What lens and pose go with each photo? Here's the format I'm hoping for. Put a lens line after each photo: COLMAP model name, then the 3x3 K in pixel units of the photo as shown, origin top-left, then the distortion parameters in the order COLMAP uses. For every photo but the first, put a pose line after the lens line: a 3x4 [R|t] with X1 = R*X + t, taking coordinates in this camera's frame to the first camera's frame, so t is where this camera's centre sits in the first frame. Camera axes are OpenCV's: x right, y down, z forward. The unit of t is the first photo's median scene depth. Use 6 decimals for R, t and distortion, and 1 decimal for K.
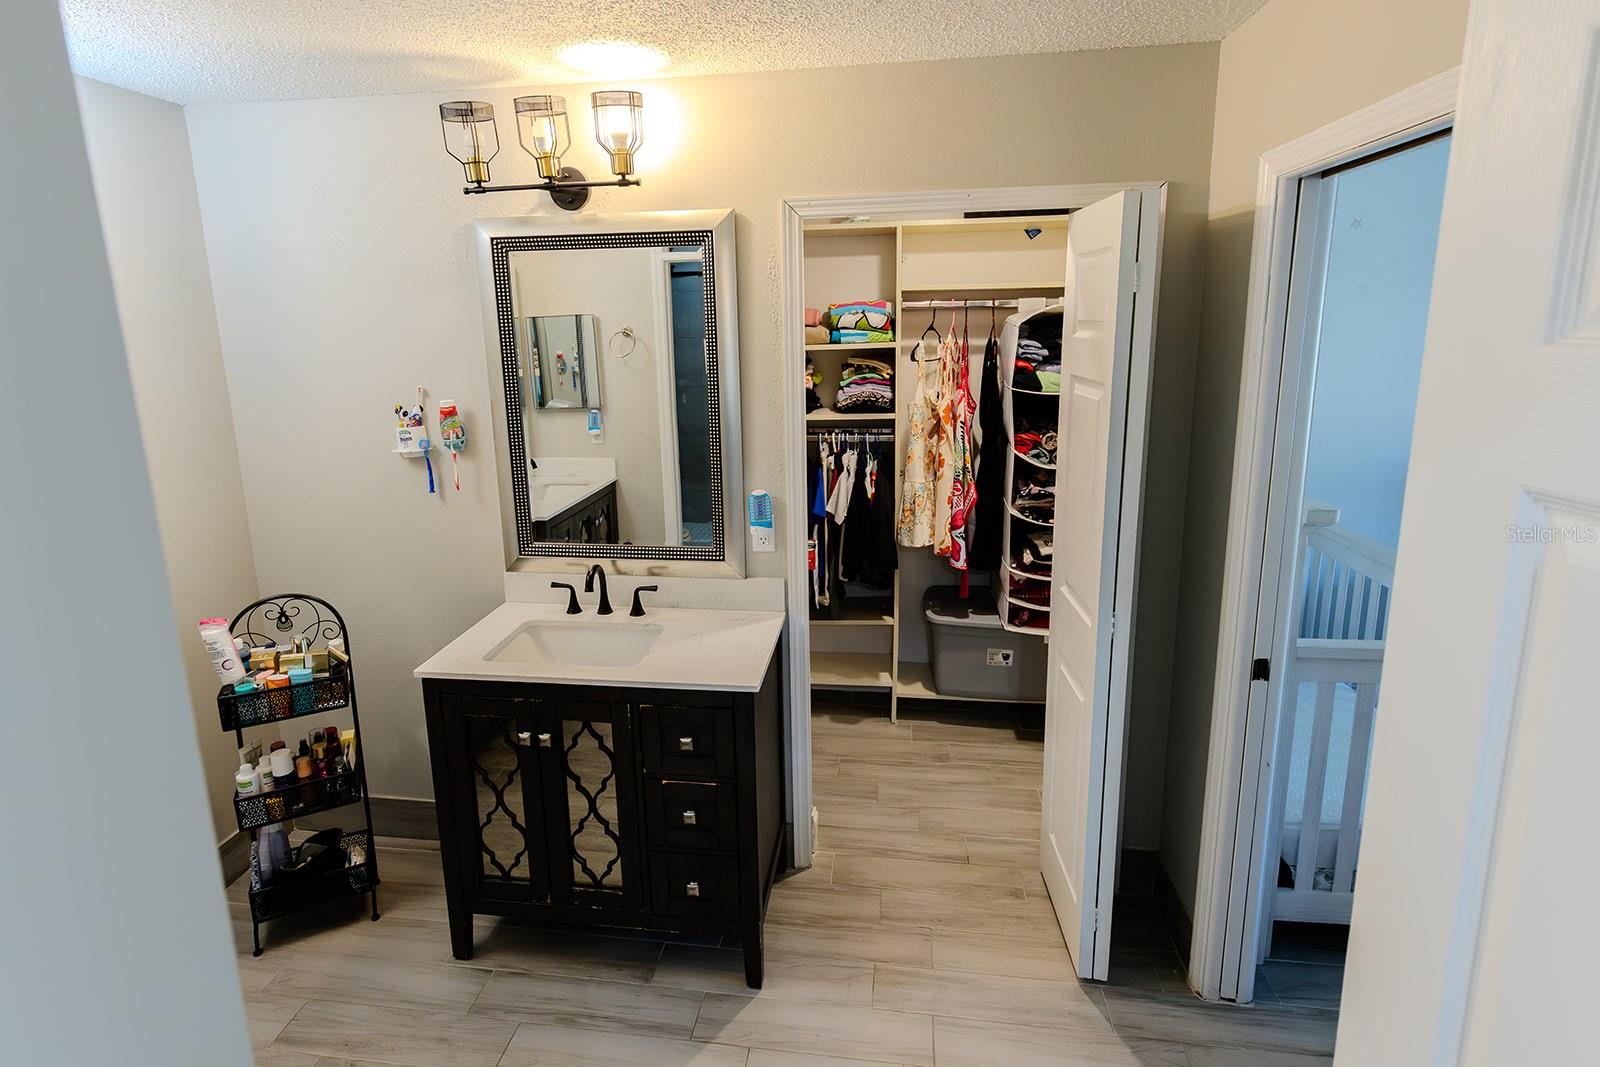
lens RADIAL K [[801.9, 0, 792.4], [0, 801.9, 477.5], [0, 0, 1]] dist [0.002941, -0.001068]
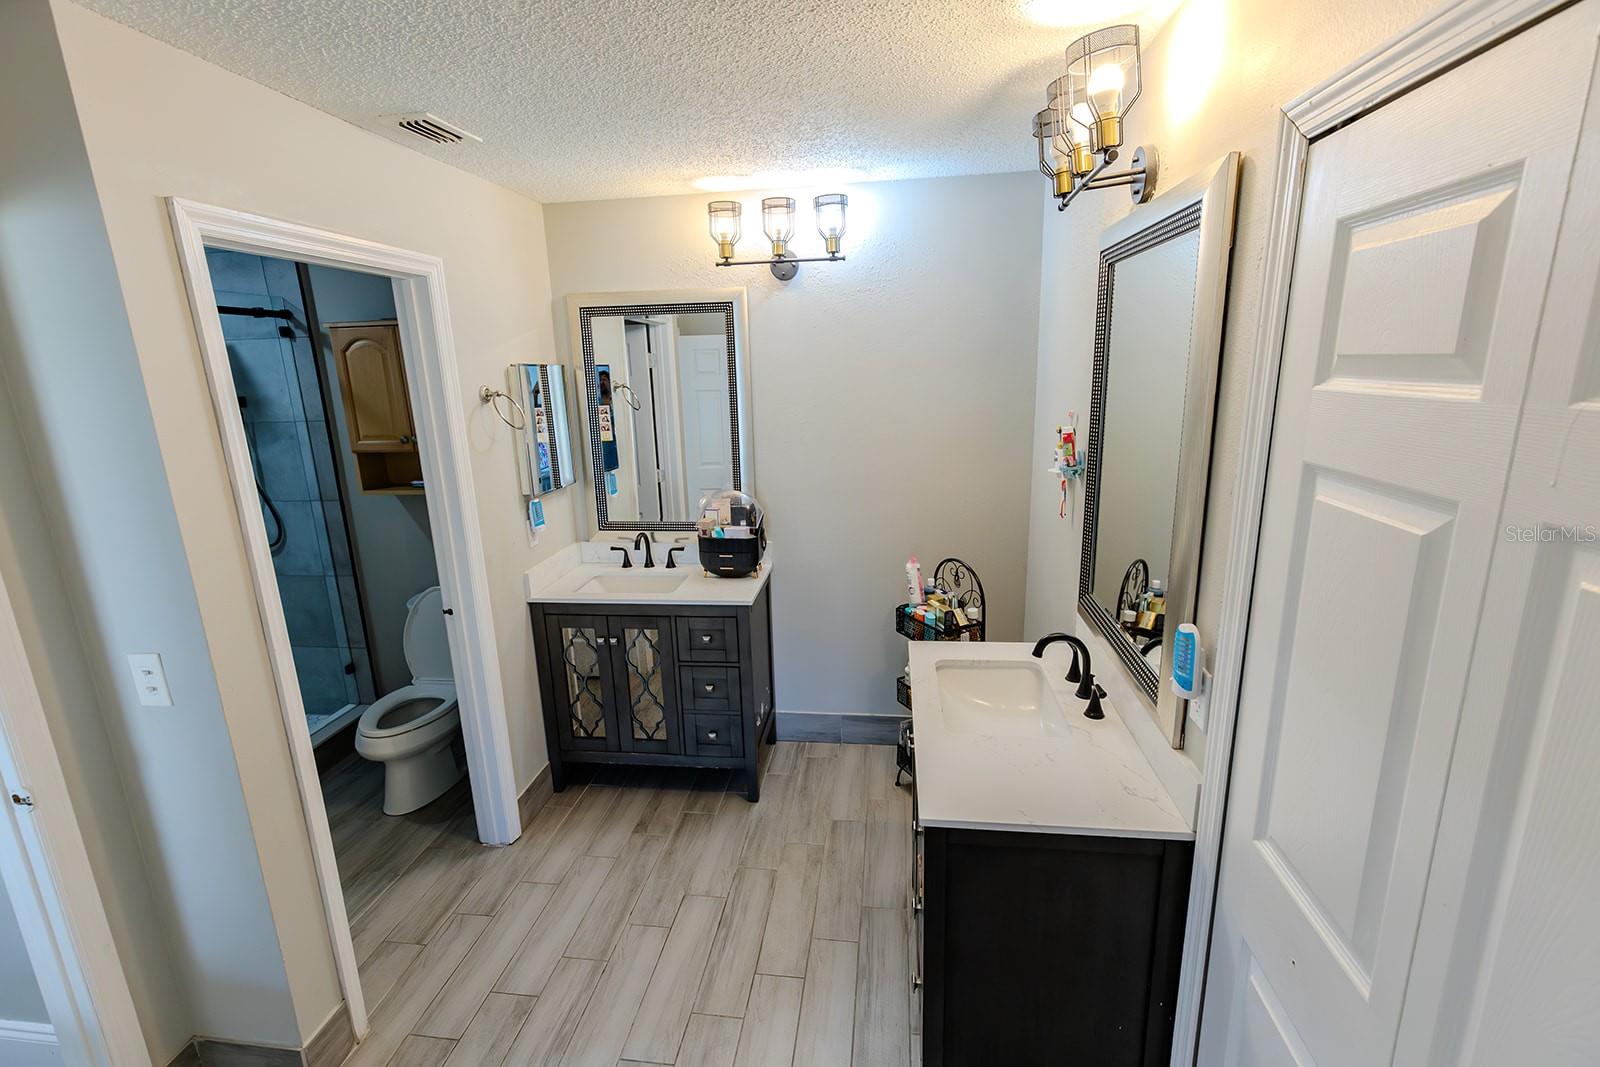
lens RADIAL K [[721.9, 0, 789.5], [0, 721.9, 539.1], [0, 0, 1]] dist [0.002922, 0.001811]
pose [[-0.013090, 0.258831, -0.965834, 0.506910], [-0.162645, 0.952502, 0.257462, -0.147516], [0.986598, 0.160458, 0.029629, 0.701081]]
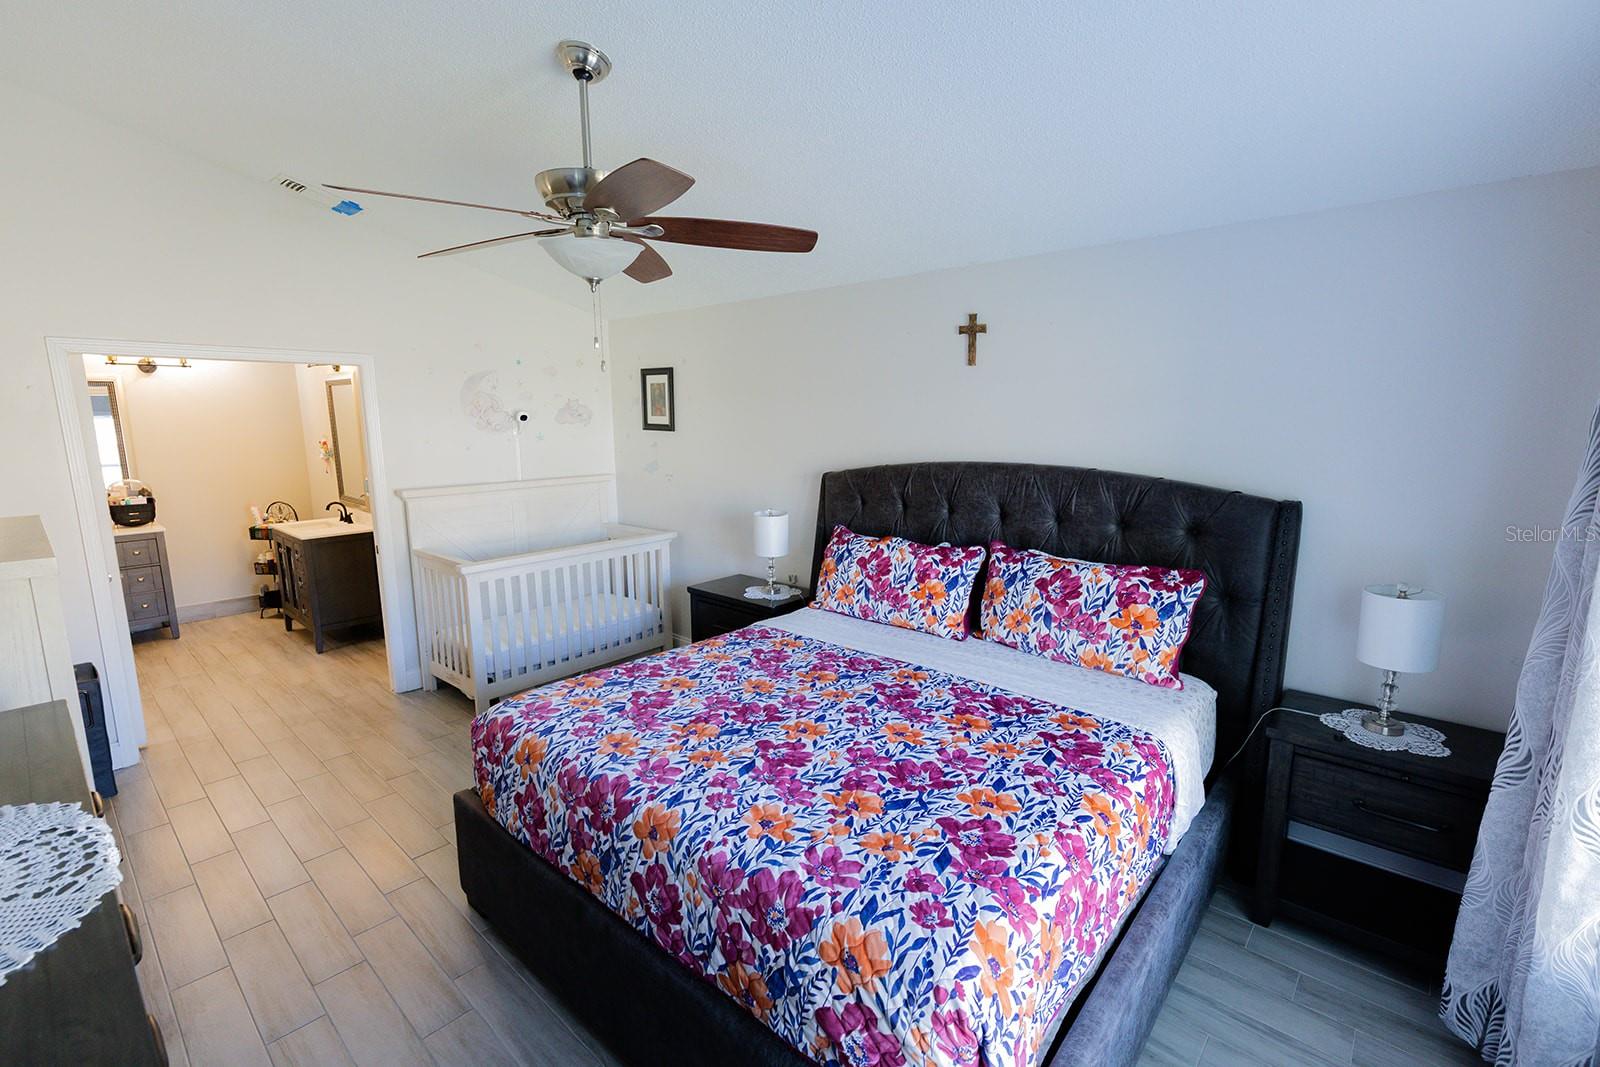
lens RADIAL K [[721.9, 0, 797.2], [0, 721.9, 540.3], [0, 0, 1]] dist [0.002922, 0.001811]
pose [[0.812797, 0.111953, -0.571688, 2.522898], [-0.120881, 0.992412, 0.022481, -0.003095], [0.569867, 0.050834, 0.820163, -0.102267]]
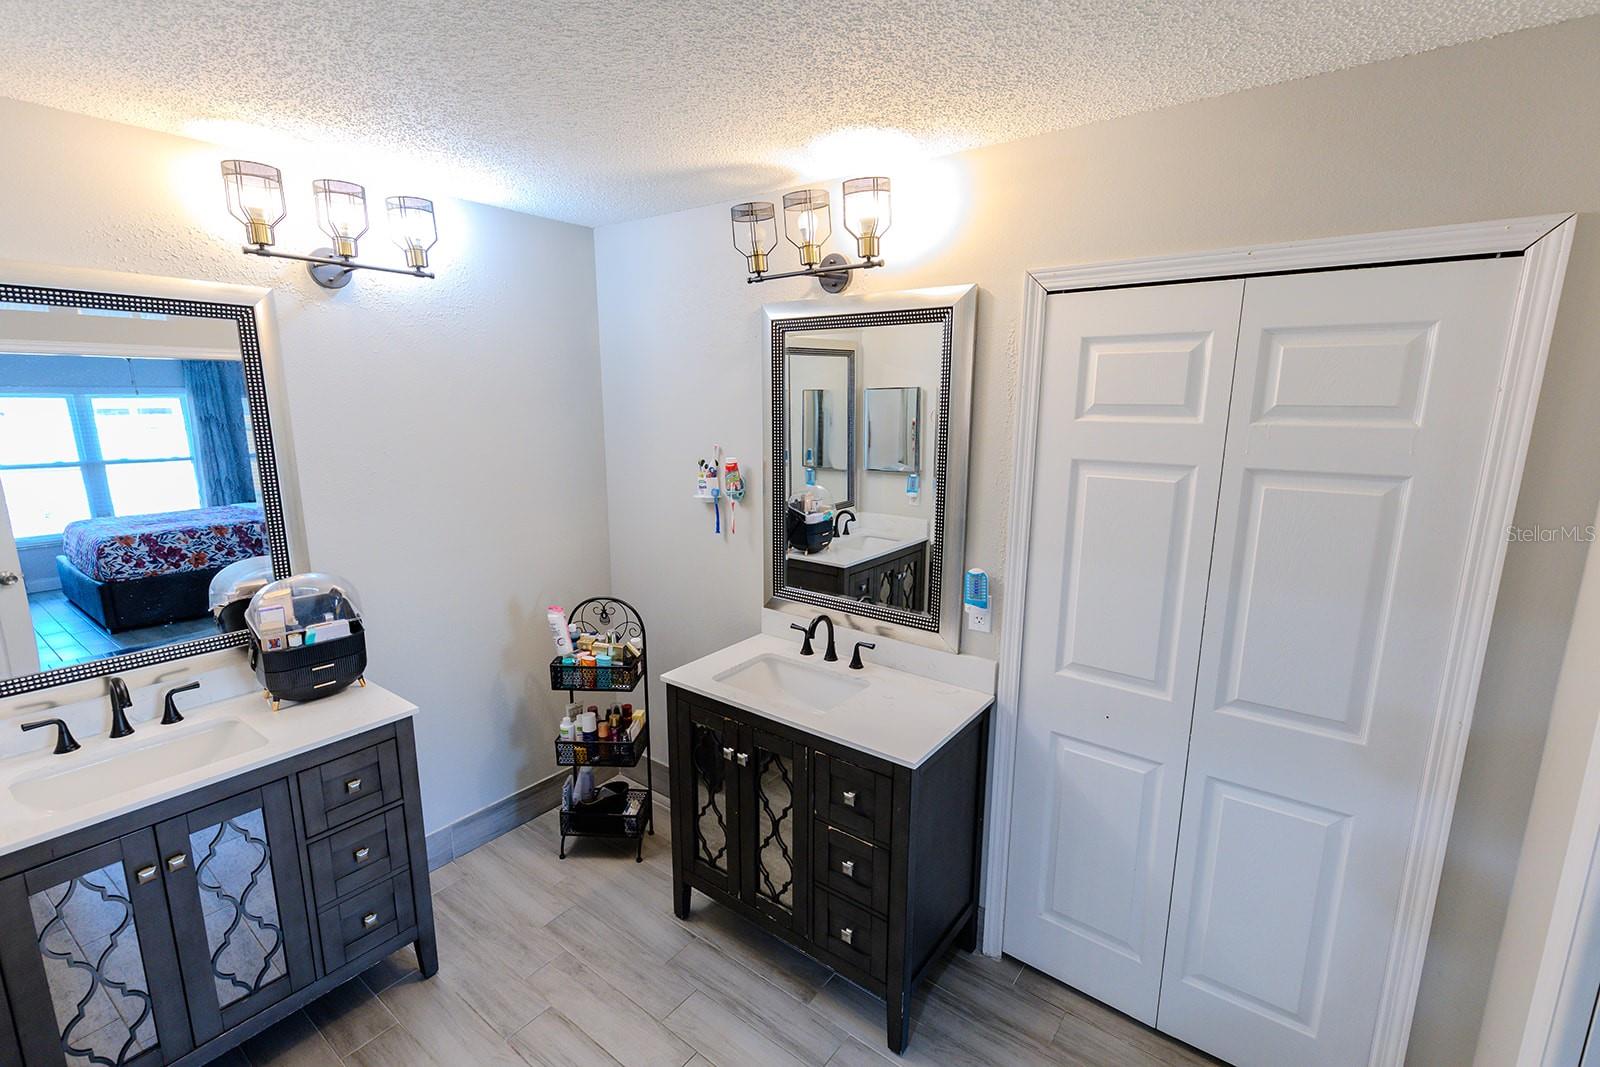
lens RADIAL K [[721.9, 0, 799.4], [0, 721.9, 539.5], [0, 0, 1]] dist [0.002922, 0.001811]
pose [[0.868784, 0.120510, -0.480303, 0.201075], [-0.116699, 0.992443, 0.037919, -0.029720], [0.481243, 0.023107, 0.876282, 0.117567]]
